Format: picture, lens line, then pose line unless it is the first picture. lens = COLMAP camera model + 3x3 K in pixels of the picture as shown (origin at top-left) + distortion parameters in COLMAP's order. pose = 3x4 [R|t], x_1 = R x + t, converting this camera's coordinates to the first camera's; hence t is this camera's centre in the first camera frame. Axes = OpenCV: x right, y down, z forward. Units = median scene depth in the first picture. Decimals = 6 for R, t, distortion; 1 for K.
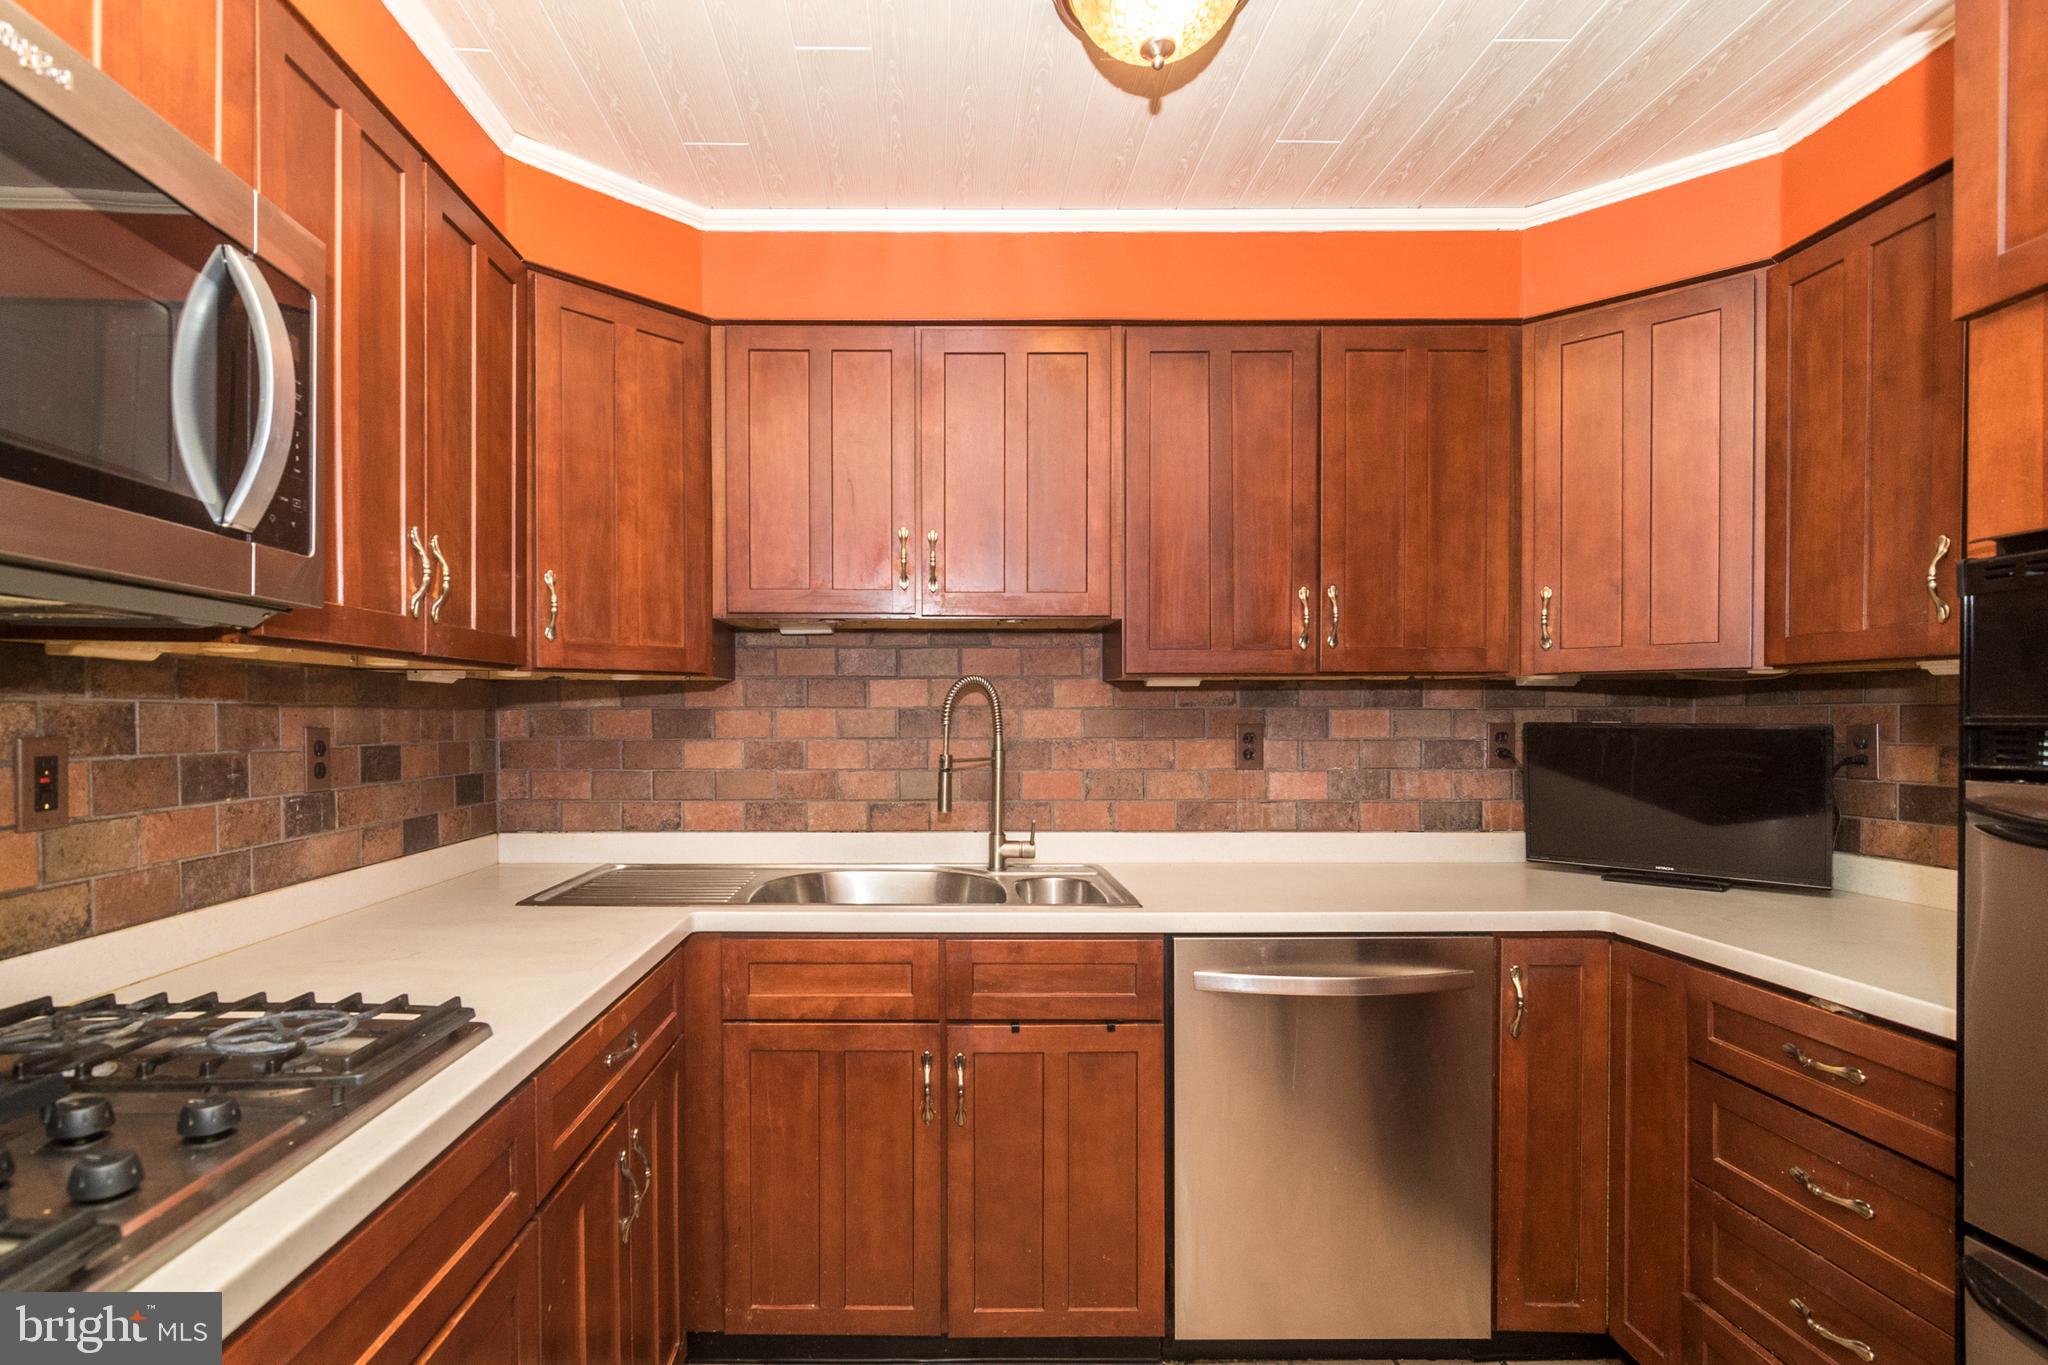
lens RADIAL K [[1028.5, 0, 964.5], [0, 1028.5, 740.2], [0, 0, 1]] dist [-0.001556, 0.001402]
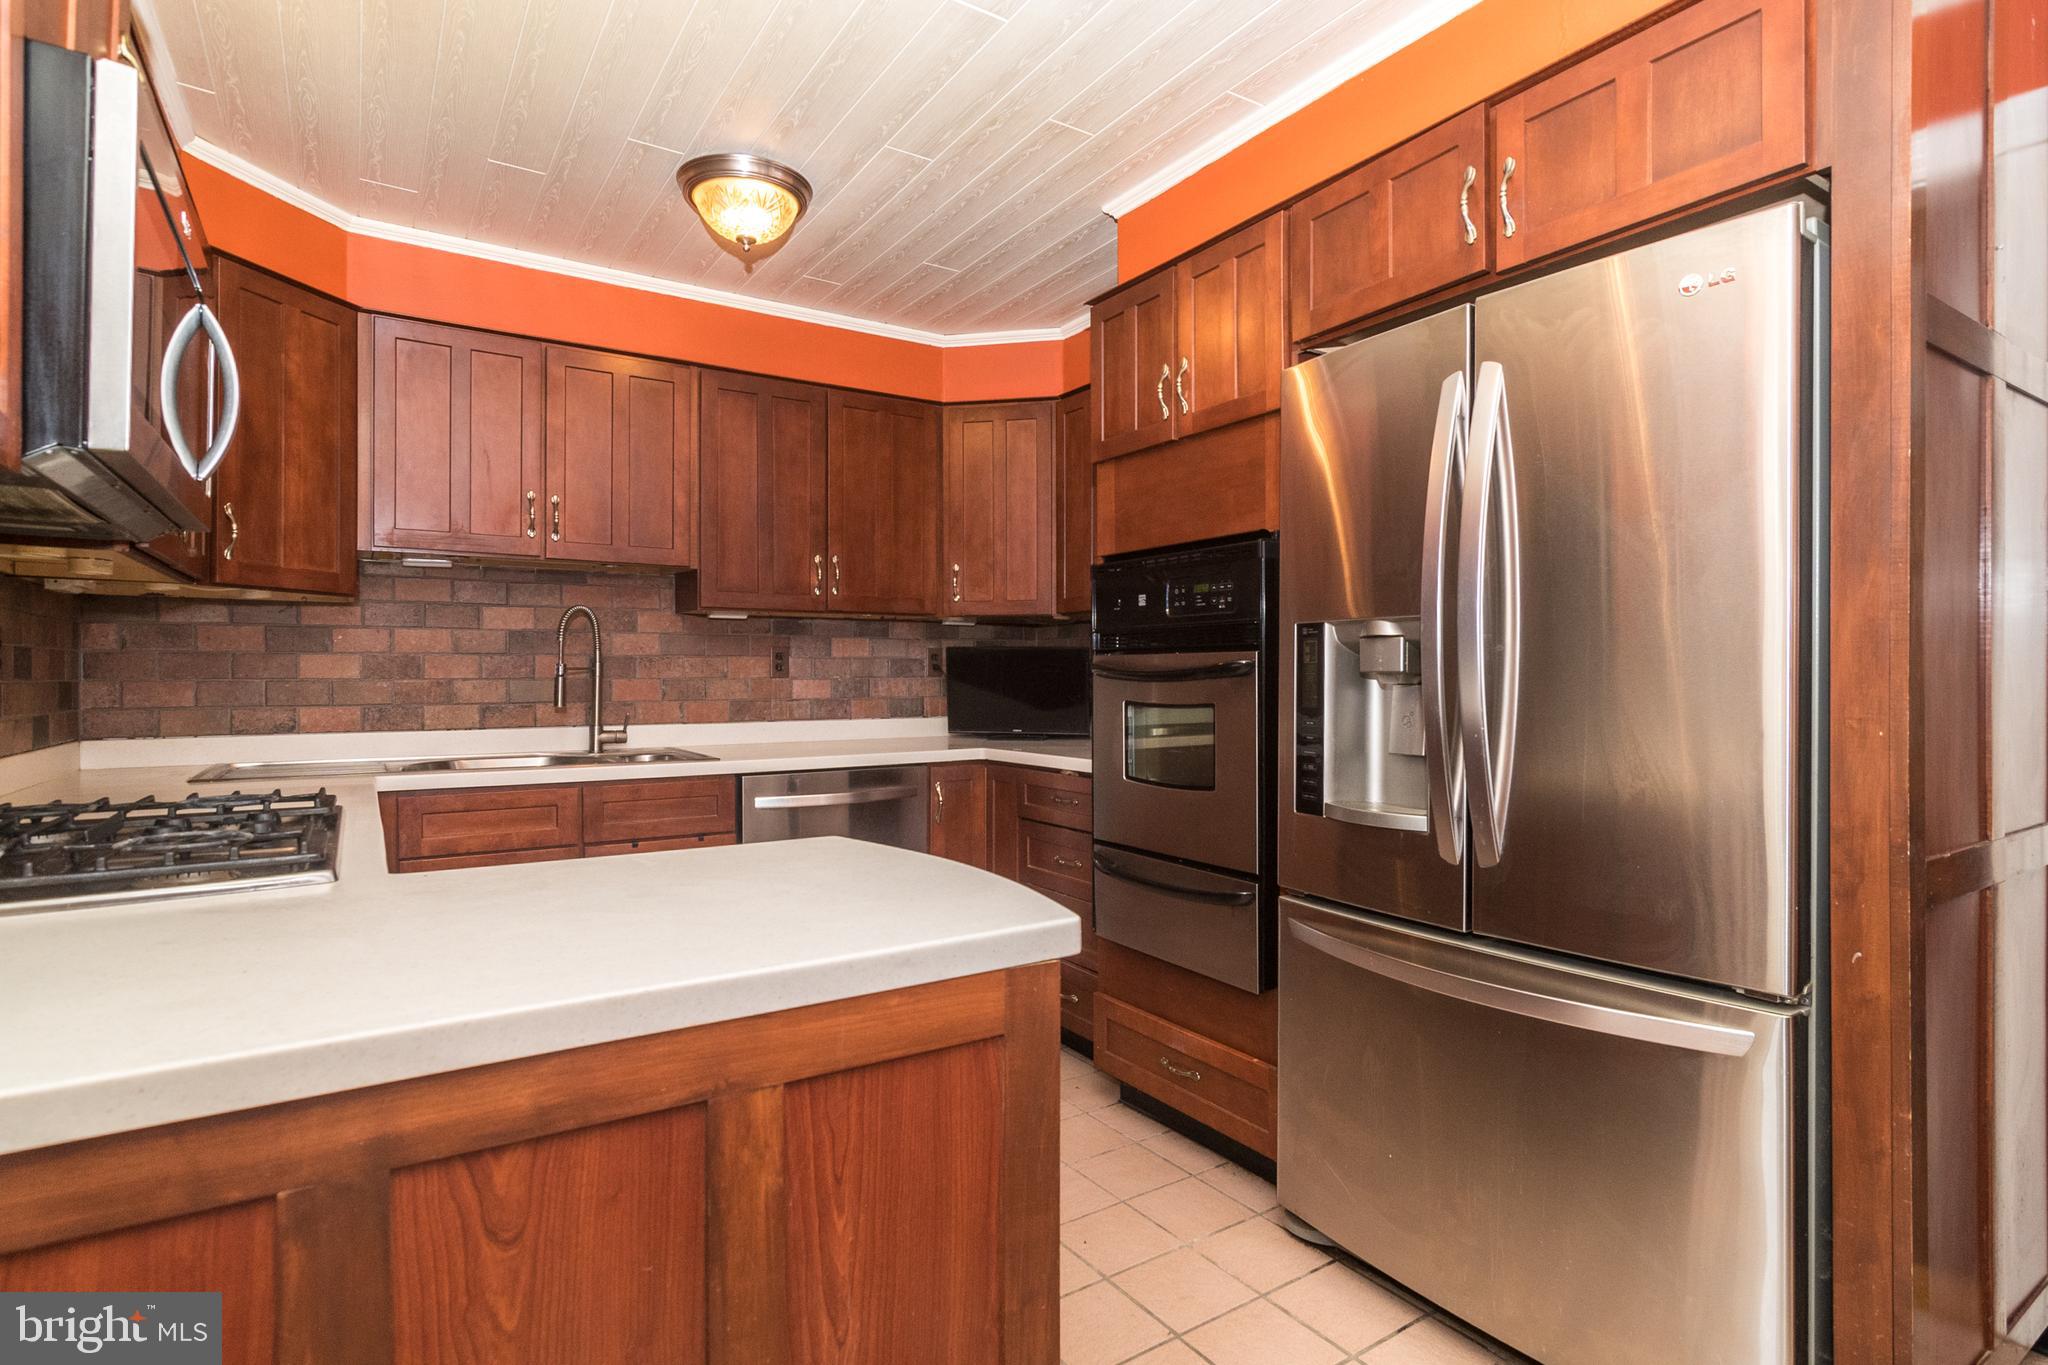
lens RADIAL K [[1023.0, 0, 969.1], [0, 1023.0, 708.1], [0, 0, 1]] dist [0.001465, 0.000821]
pose [[0.879885, -0.009242, 0.475097, -0.203566], [0.002911, 0.999897, 0.014061, 0.060409], [-0.475178, -0.010989, 0.879821, -0.465070]]
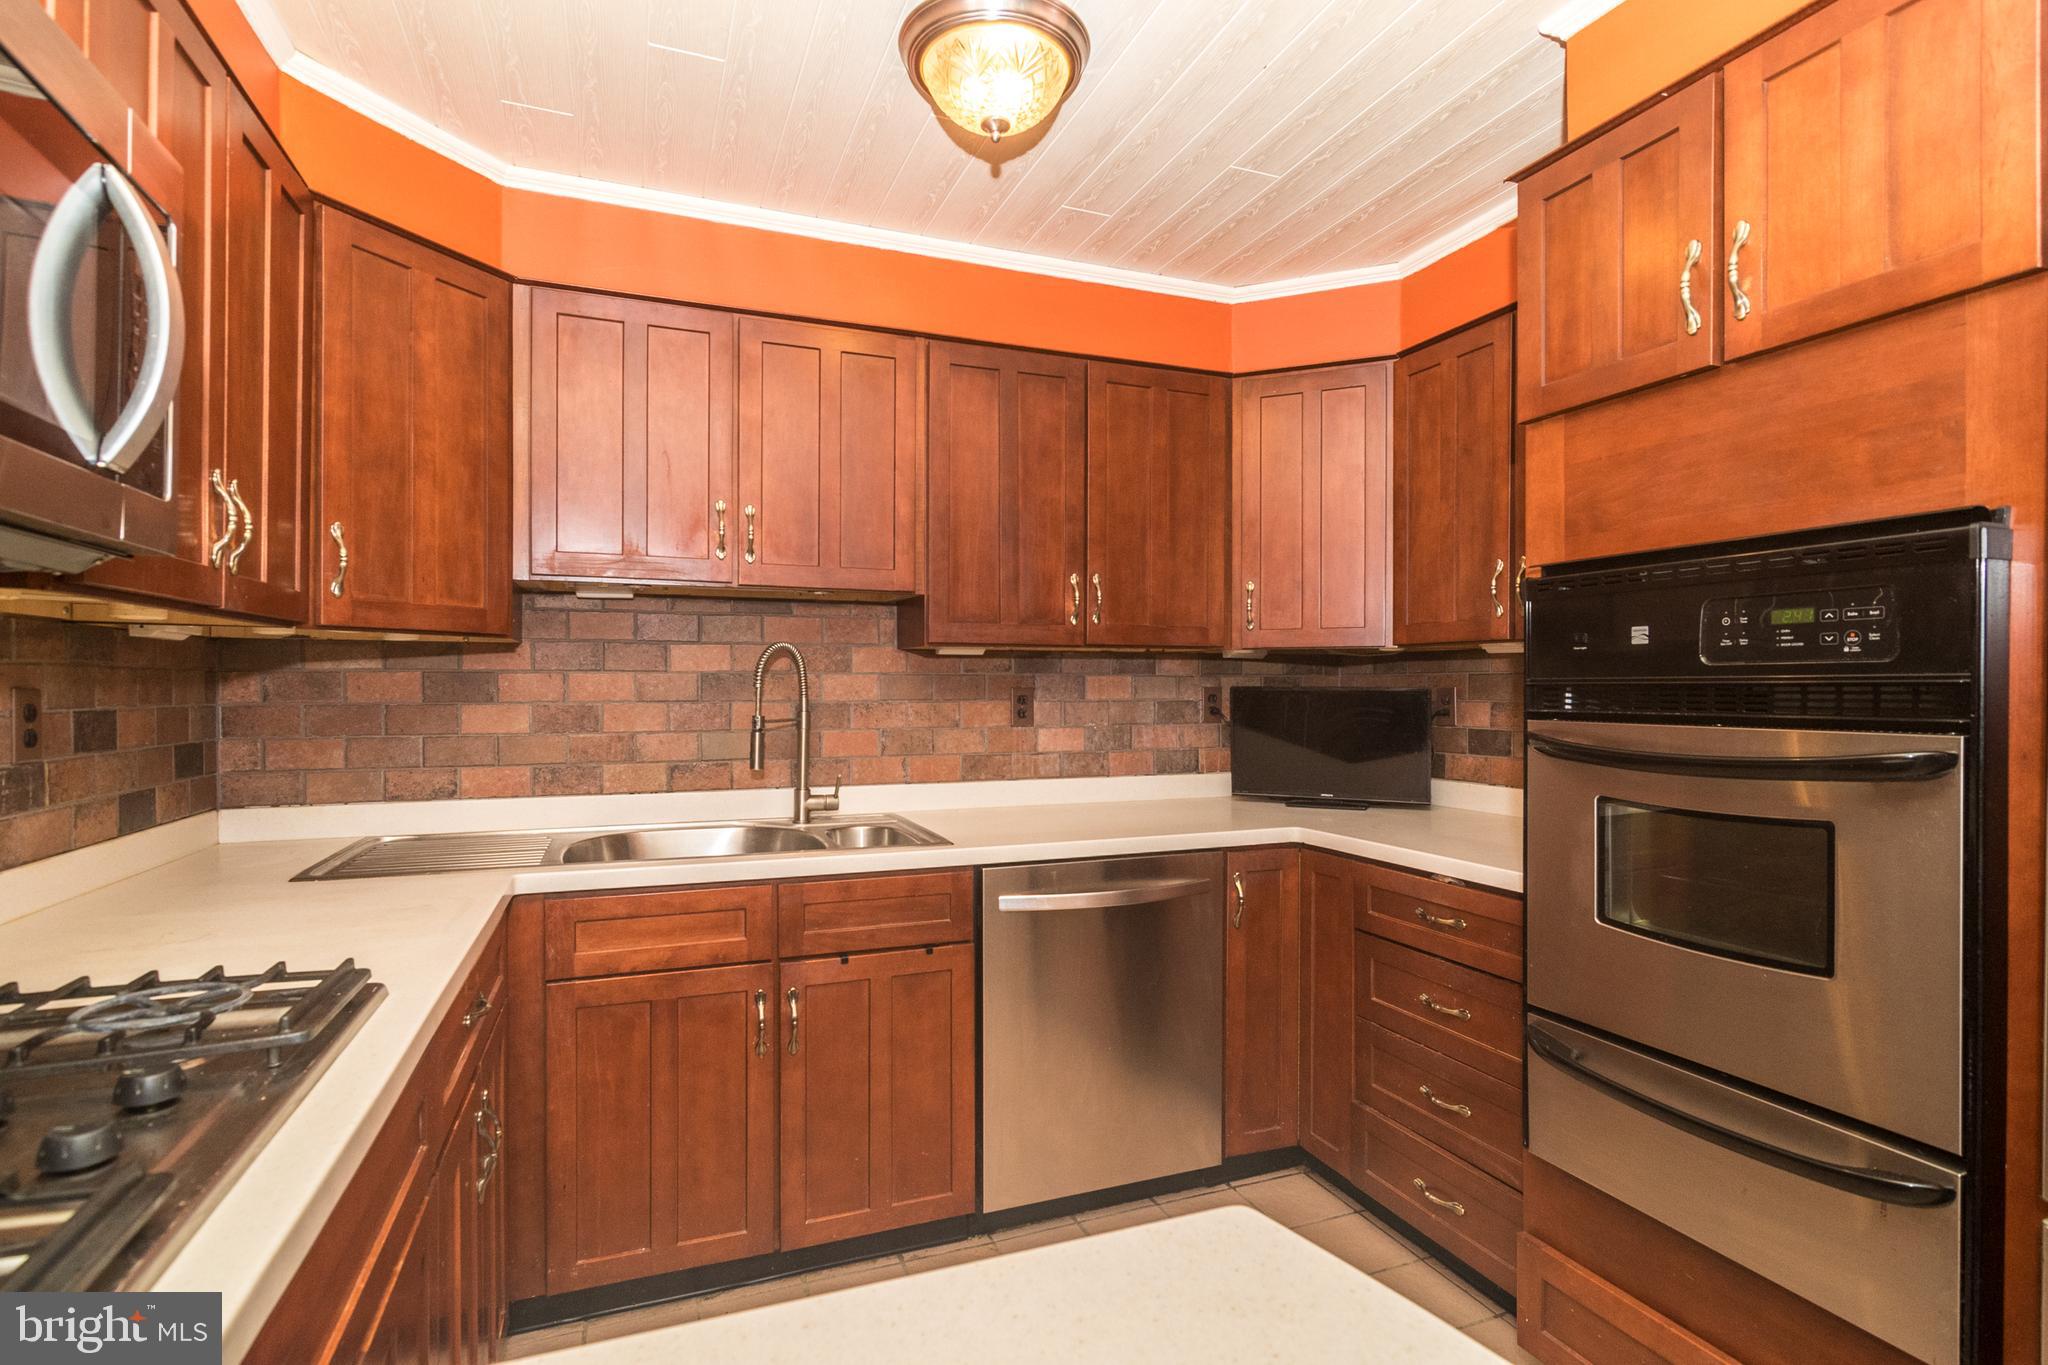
lens RADIAL K [[979.4, 0, 1040.6], [0, 979.4, 704.7], [0, 0, 1]] dist [-0.001521, 0.000305]
pose [[0.935907, -0.004614, 0.352217, -0.113020], [0.005671, 0.999982, -0.001969, 0.006929], [-0.352202, 0.003840, 0.935916, -0.061104]]
